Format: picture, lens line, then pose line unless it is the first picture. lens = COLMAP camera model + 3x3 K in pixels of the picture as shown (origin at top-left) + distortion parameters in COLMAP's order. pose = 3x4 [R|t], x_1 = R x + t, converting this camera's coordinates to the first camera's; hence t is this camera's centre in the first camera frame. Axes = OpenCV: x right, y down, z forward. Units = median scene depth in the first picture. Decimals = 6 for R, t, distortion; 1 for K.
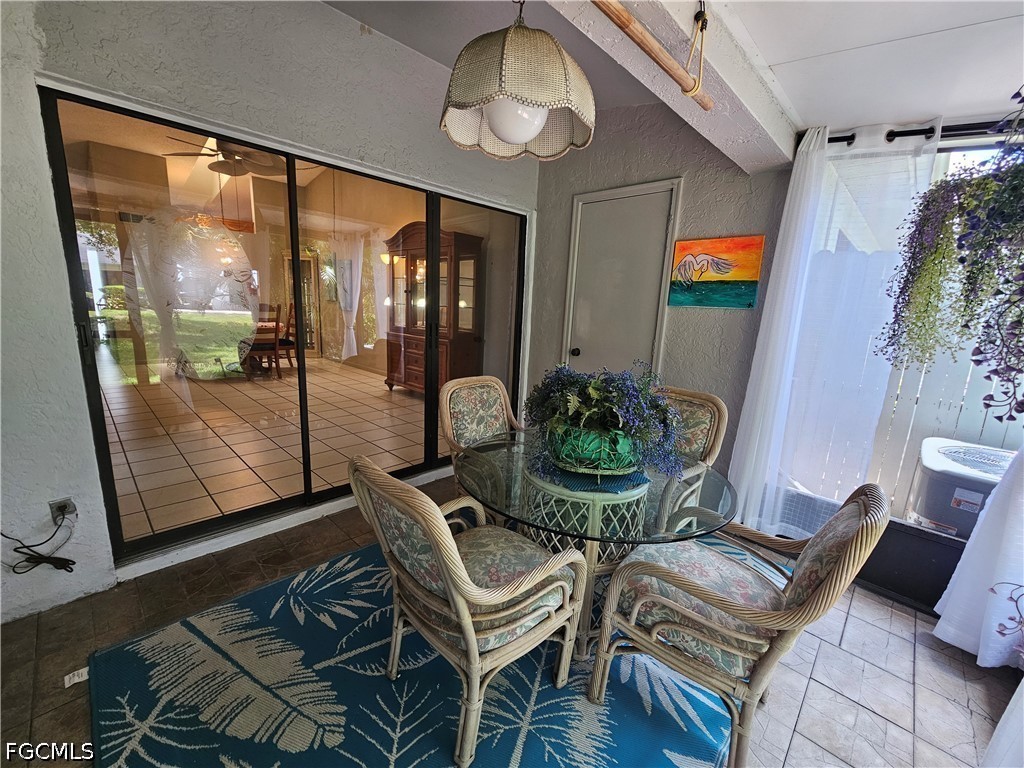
lens RADIAL K [[419.8, 0, 508.4], [0, 419.8, 386.9], [0, 0, 1]] dist [-0.003355, -0.000388]
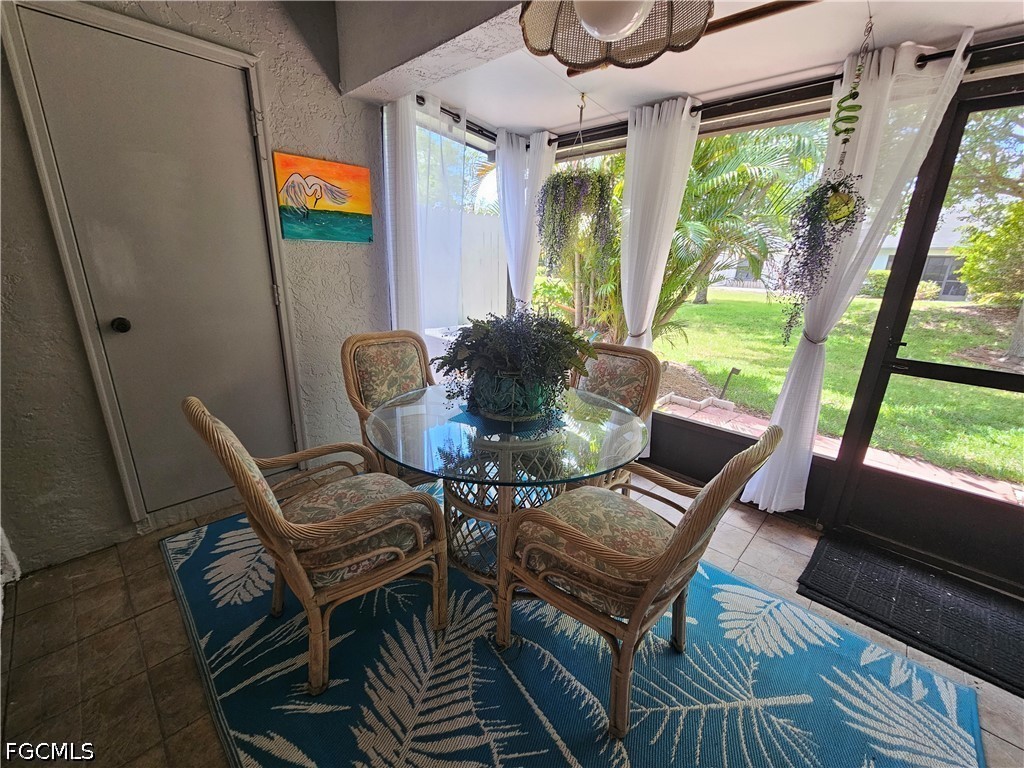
lens RADIAL K [[419.8, 0, 512.8], [0, 419.8, 387.0], [0, 0, 1]] dist [-0.003355, -0.000388]
pose [[-0.006304, -0.326532, 0.945165, -0.503298], [0.171549, 0.930818, 0.322720, -0.128548], [-0.985155, 0.164176, 0.050149, 0.653937]]
